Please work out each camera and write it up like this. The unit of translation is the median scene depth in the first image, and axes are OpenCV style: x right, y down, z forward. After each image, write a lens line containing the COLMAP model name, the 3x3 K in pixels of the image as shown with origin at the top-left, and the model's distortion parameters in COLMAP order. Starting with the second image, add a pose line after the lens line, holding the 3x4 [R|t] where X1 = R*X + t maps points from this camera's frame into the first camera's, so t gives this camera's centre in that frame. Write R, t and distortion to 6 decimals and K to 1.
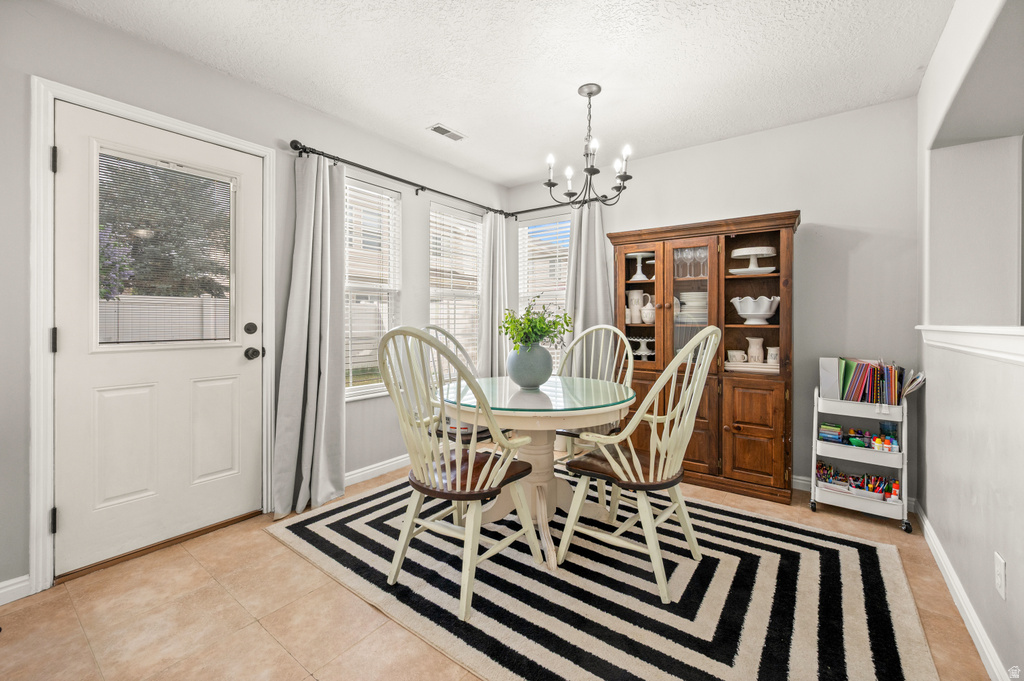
lens RADIAL K [[420.1, 0, 521.4], [0, 420.1, 319.8], [0, 0, 1]] dist [-0.000357, -0.000013]
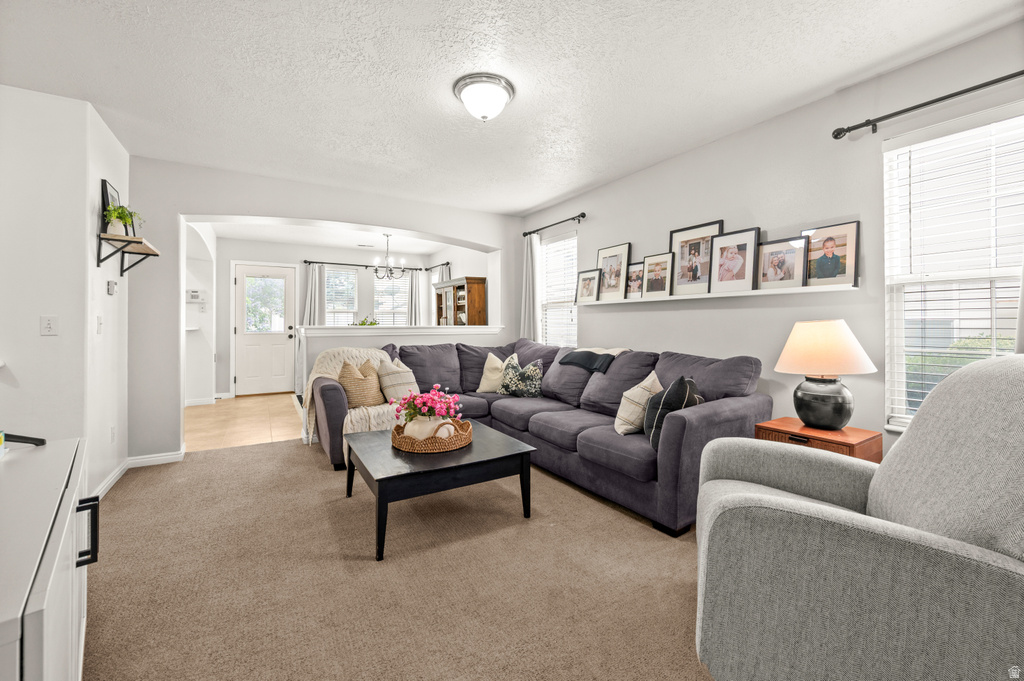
lens RADIAL K [[420.1, 0, 521.4], [0, 420.1, 319.8], [0, 0, 1]] dist [-0.000357, -0.000013]
pose [[0.926002, -0.008593, -0.377421, 1.875846], [0.005801, 0.999947, -0.008532, -0.000873], [0.377474, 0.005711, 0.926002, -1.053846]]
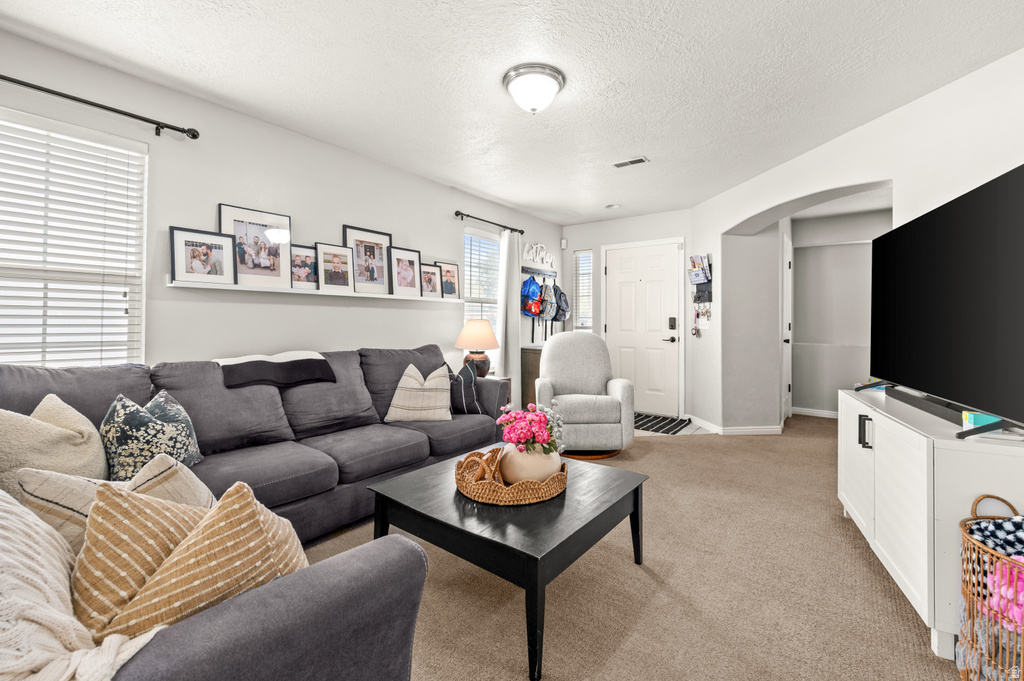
lens RADIAL K [[420.1, 0, 521.4], [0, 420.1, 319.8], [0, 0, 1]] dist [-0.000357, -0.000013]
pose [[0.026623, 0.003945, 0.999638, -2.223669], [-0.006627, 0.999971, -0.003770, 0.007340], [-0.999624, -0.006524, 0.026649, 1.515178]]
